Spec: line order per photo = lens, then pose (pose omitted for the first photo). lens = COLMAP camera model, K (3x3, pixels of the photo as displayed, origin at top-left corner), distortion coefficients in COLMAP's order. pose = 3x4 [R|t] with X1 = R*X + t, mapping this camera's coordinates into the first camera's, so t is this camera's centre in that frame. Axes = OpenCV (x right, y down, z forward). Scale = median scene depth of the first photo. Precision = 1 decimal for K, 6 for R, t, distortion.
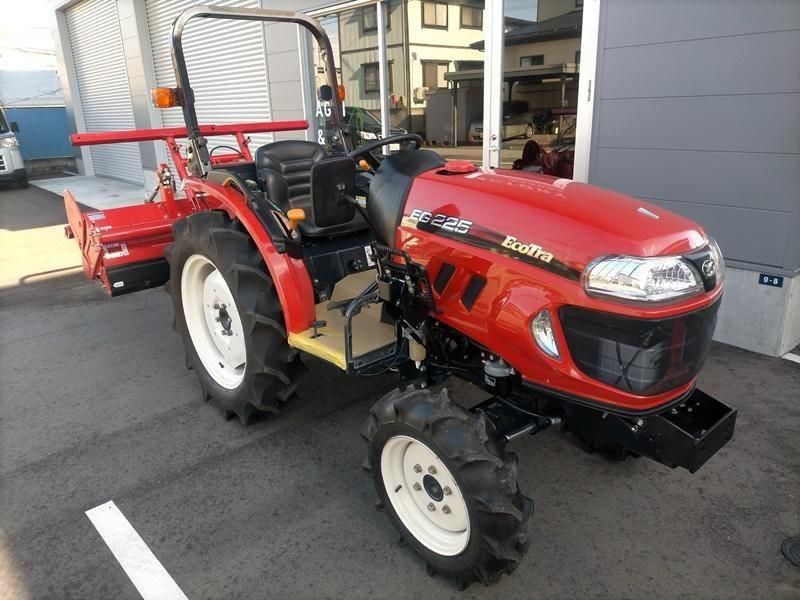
lens RADIAL K [[600.8, 0, 400.5], [0, 600.8, 283.4], [0, 0, 1]] dist [0.008224, -0.000059]
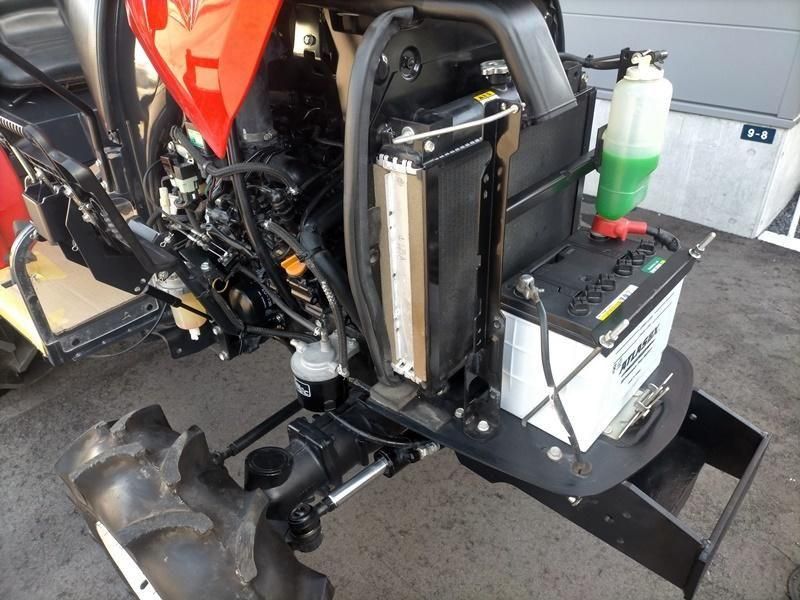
lens RADIAL K [[600.8, 0, 400.5], [0, 600.8, 283.4], [0, 0, 1]] dist [0.008224, -0.000059]
pose [[0.993637, -0.060321, 0.095115, 0.140778], [0.034663, 0.967282, 0.251326, -0.035207], [-0.107163, -0.246430, 0.963218, 0.388615]]
